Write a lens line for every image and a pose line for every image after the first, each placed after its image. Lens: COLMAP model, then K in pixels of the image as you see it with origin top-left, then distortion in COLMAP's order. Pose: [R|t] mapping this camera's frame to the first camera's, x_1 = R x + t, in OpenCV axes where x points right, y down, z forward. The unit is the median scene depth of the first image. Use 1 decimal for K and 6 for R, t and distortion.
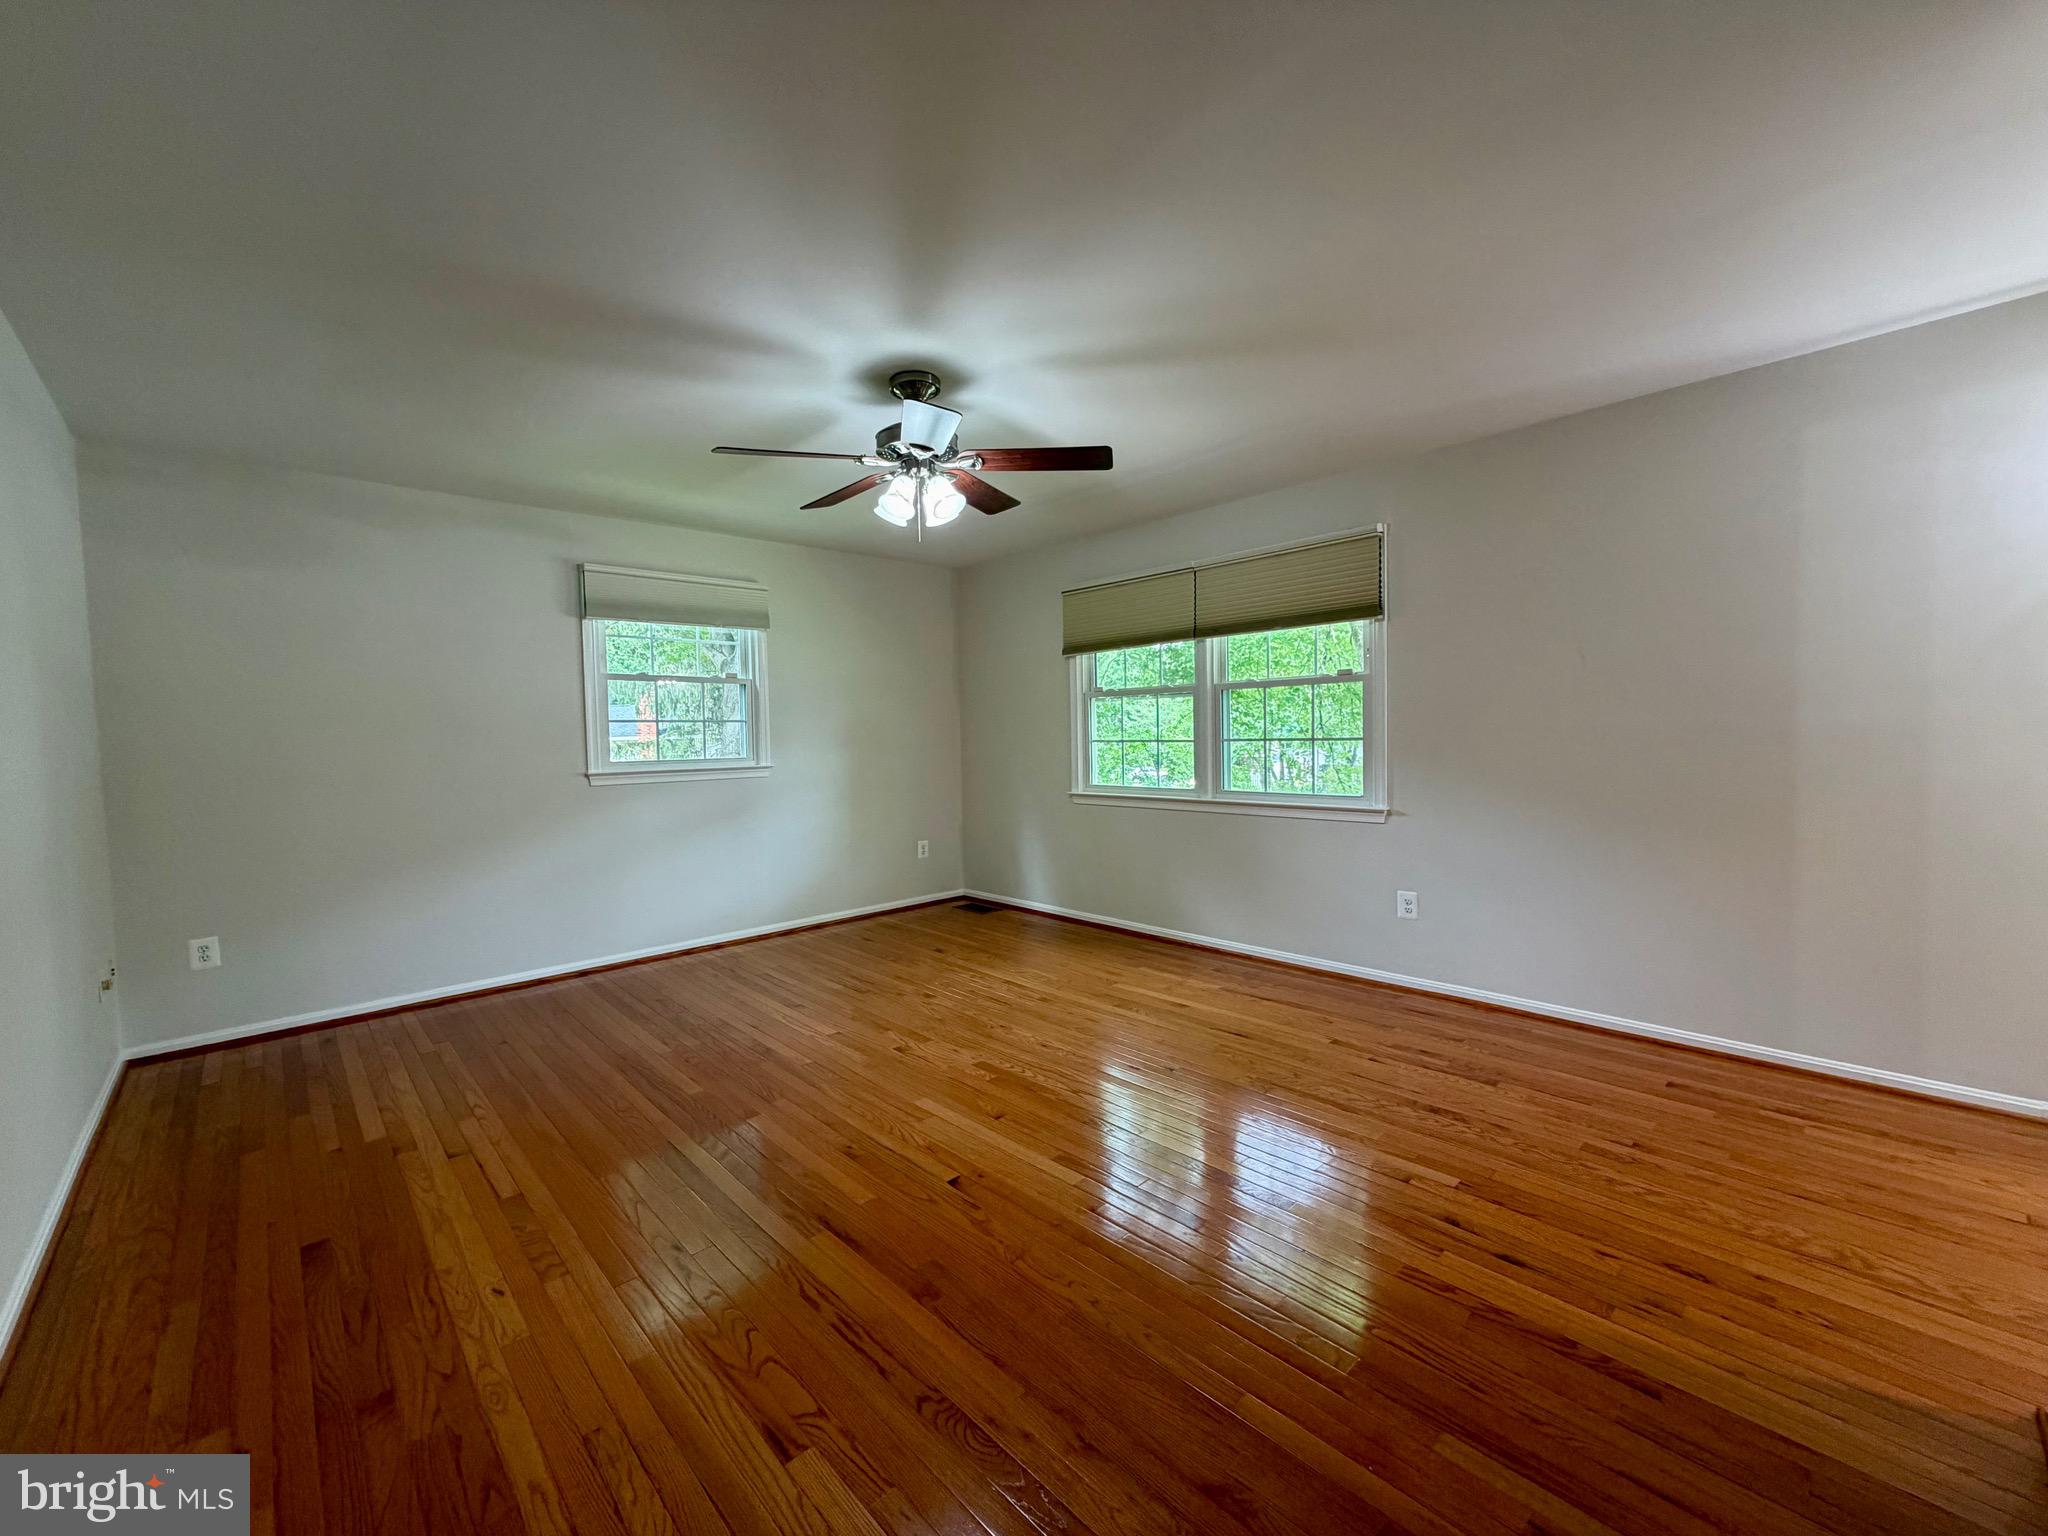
lens RADIAL K [[817.2, 0, 1023.0], [0, 817.2, 777.4], [0, 0, 1]] dist [0.000745, 0.000201]
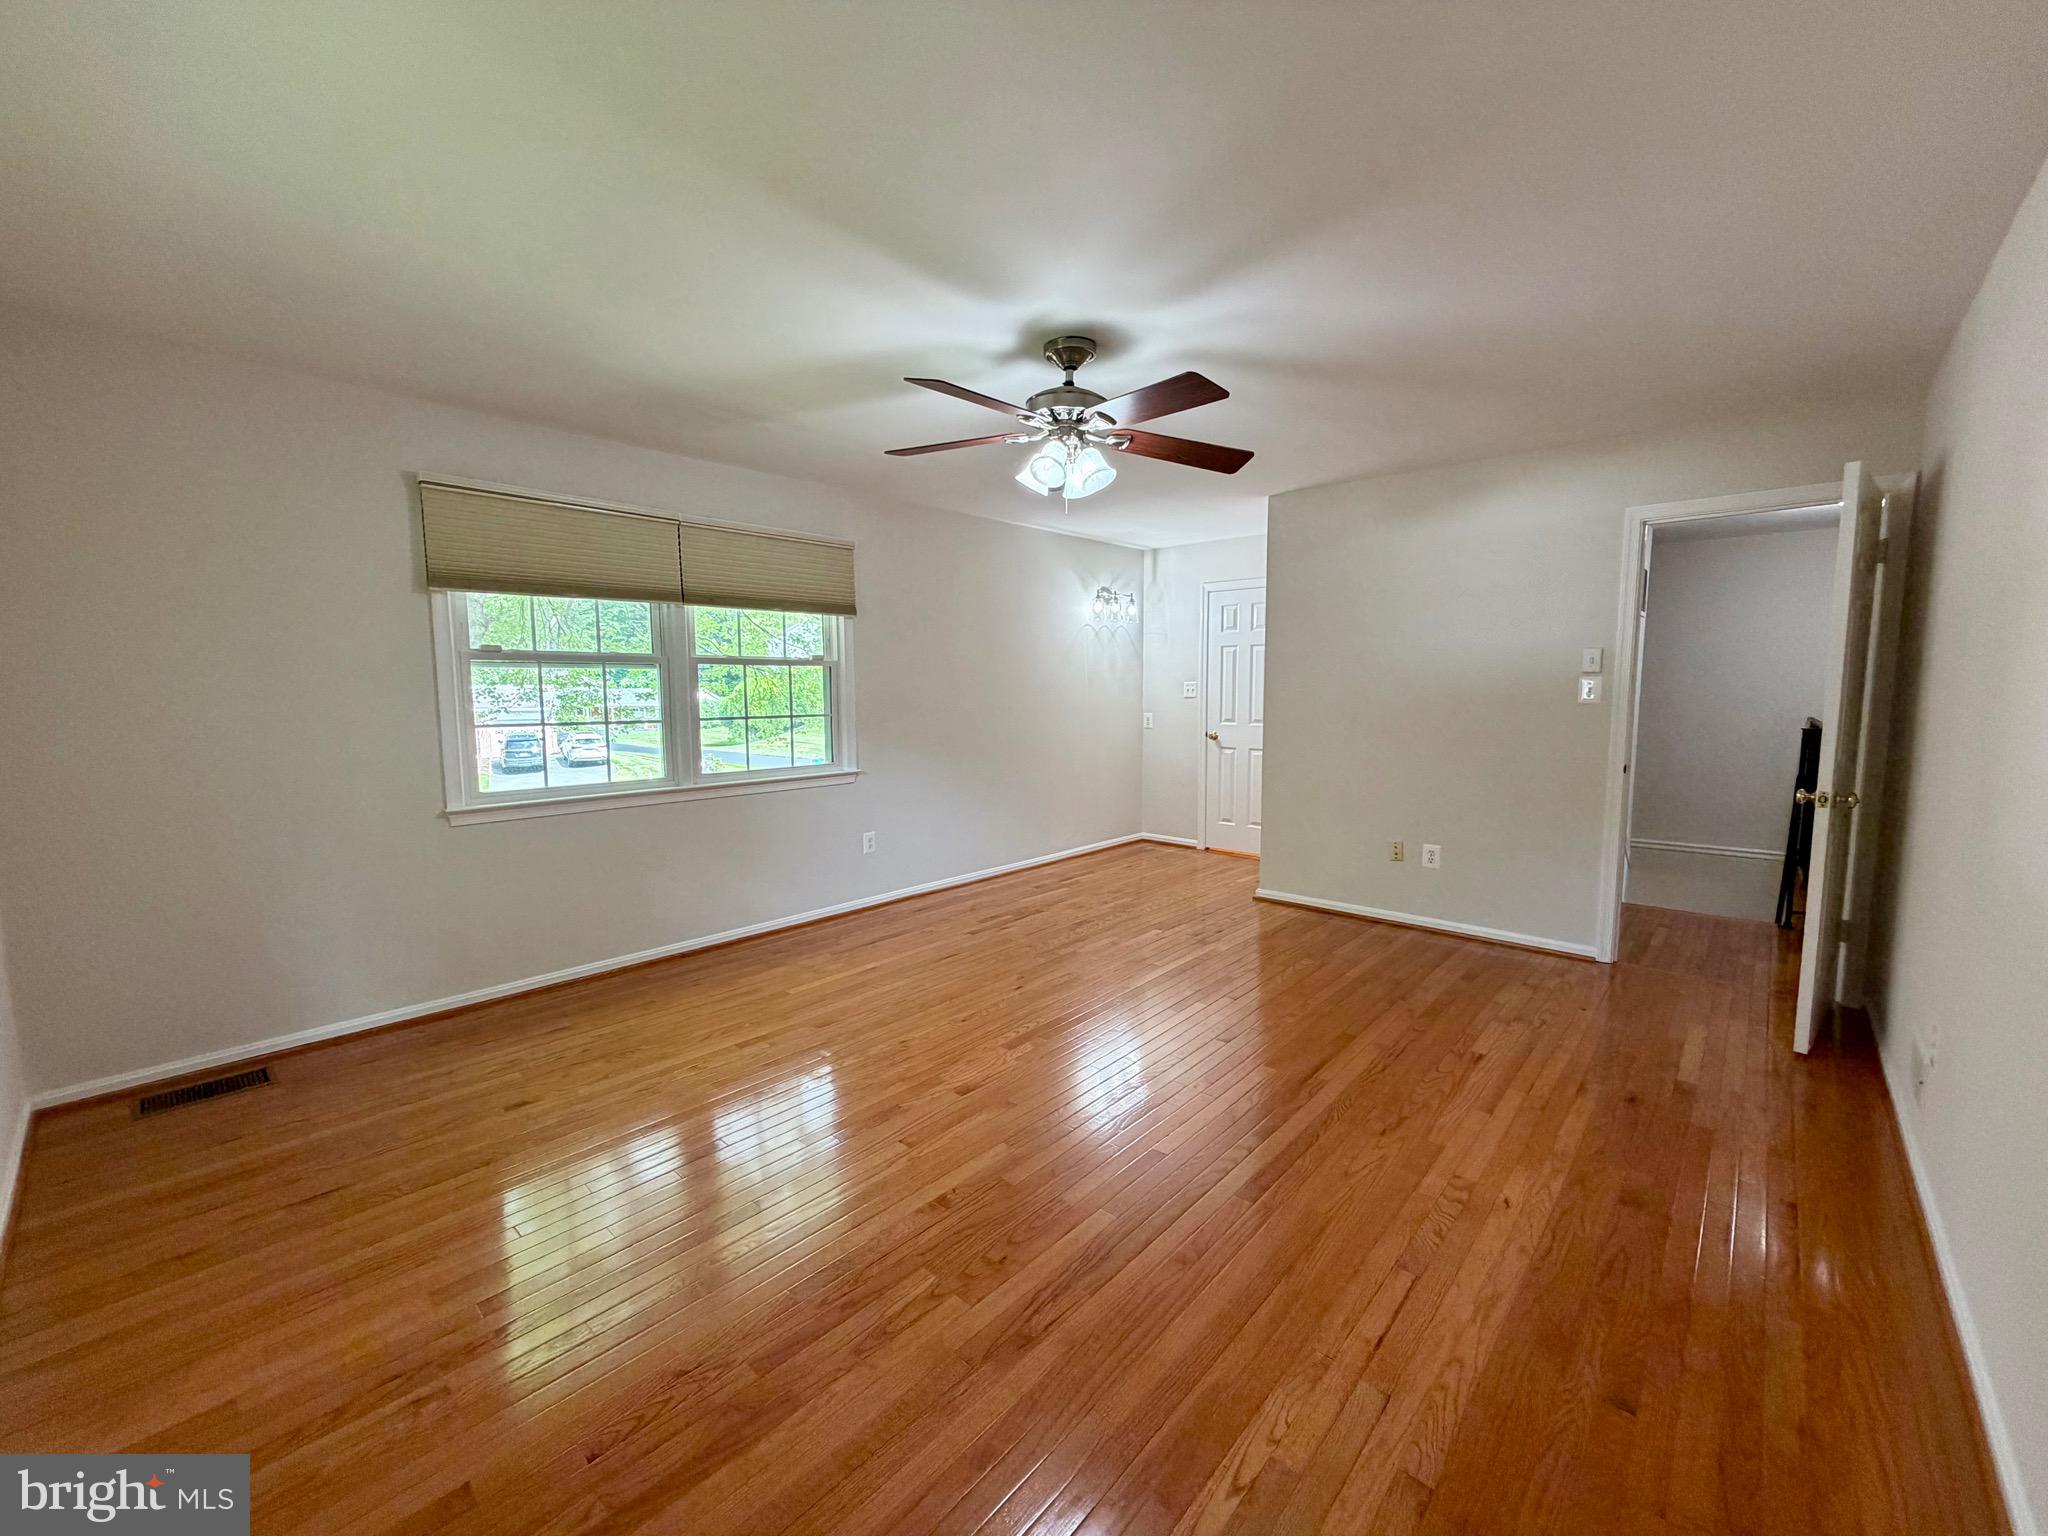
lens RADIAL K [[817.1, 0, 1019.5], [0, 817.1, 769.0], [0, 0, 1]] dist [0.000367, 0.000230]
pose [[-0.072882, -0.078138, 0.994275, -0.836801], [0.061379, 0.994685, 0.082670, -0.053116], [-0.995450, 0.067053, -0.067699, 0.855038]]
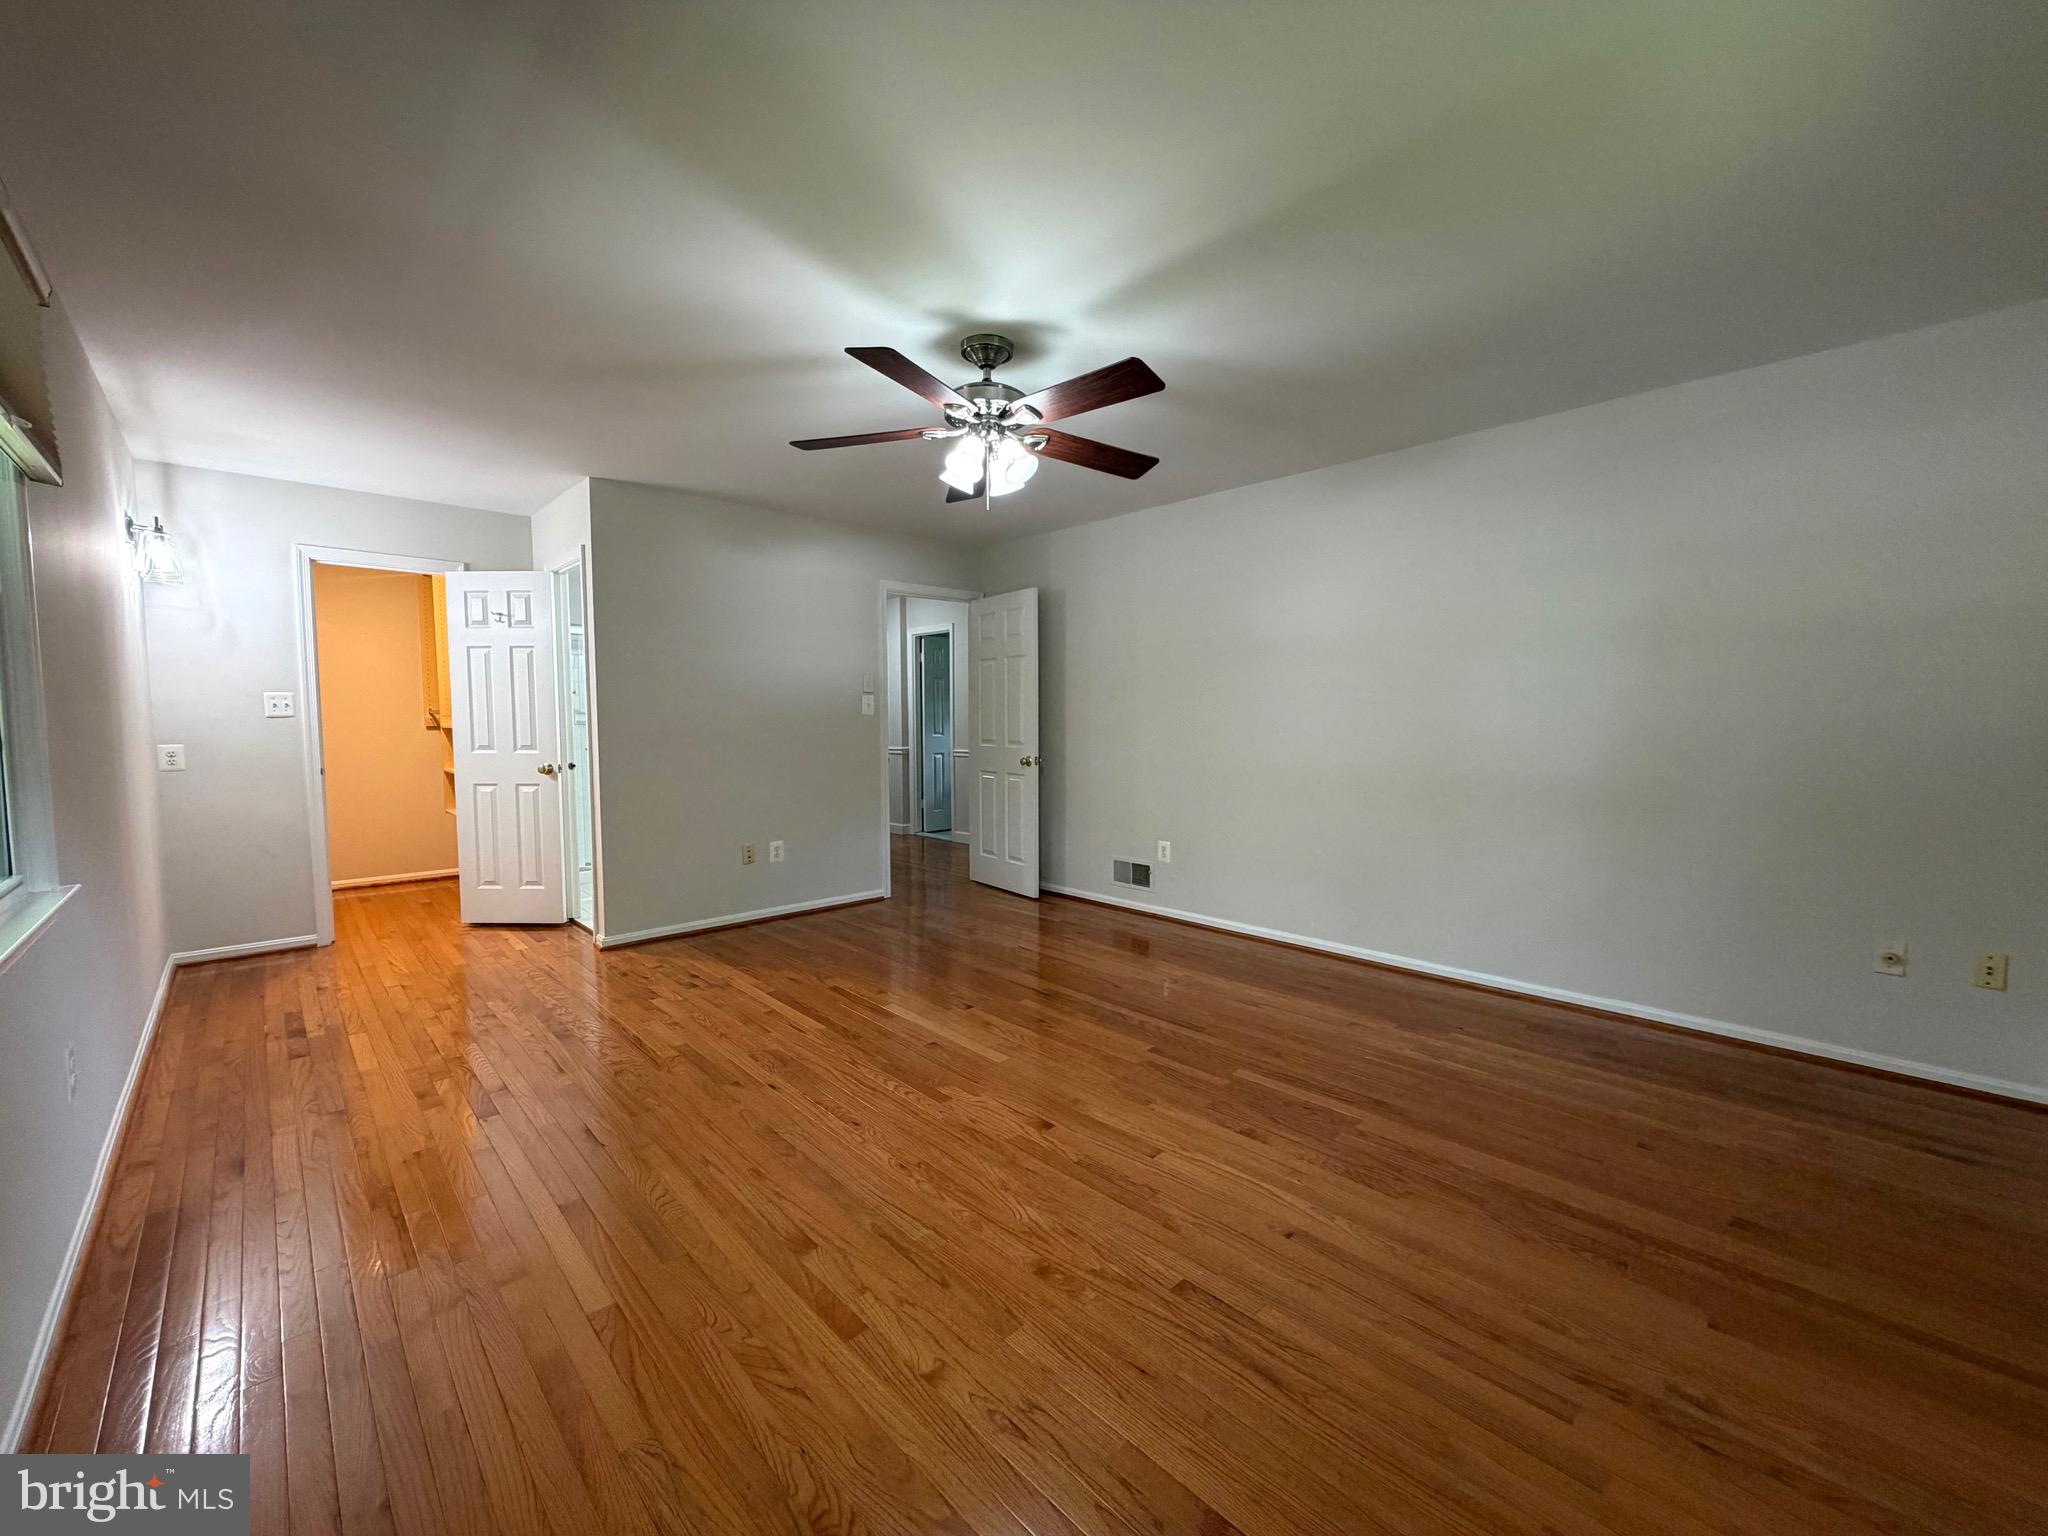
lens RADIAL K [[815.7, 0, 1024.0], [0, 815.7, 768.0], [0, 0, 1]] dist [0.001233, 0.000091]
pose [[-0.999654, 0.026255, 0.001363, -0.120811], [0.026233, 0.992771, 0.117121, -0.073487], [0.001722, 0.117117, -0.993117, 1.495649]]
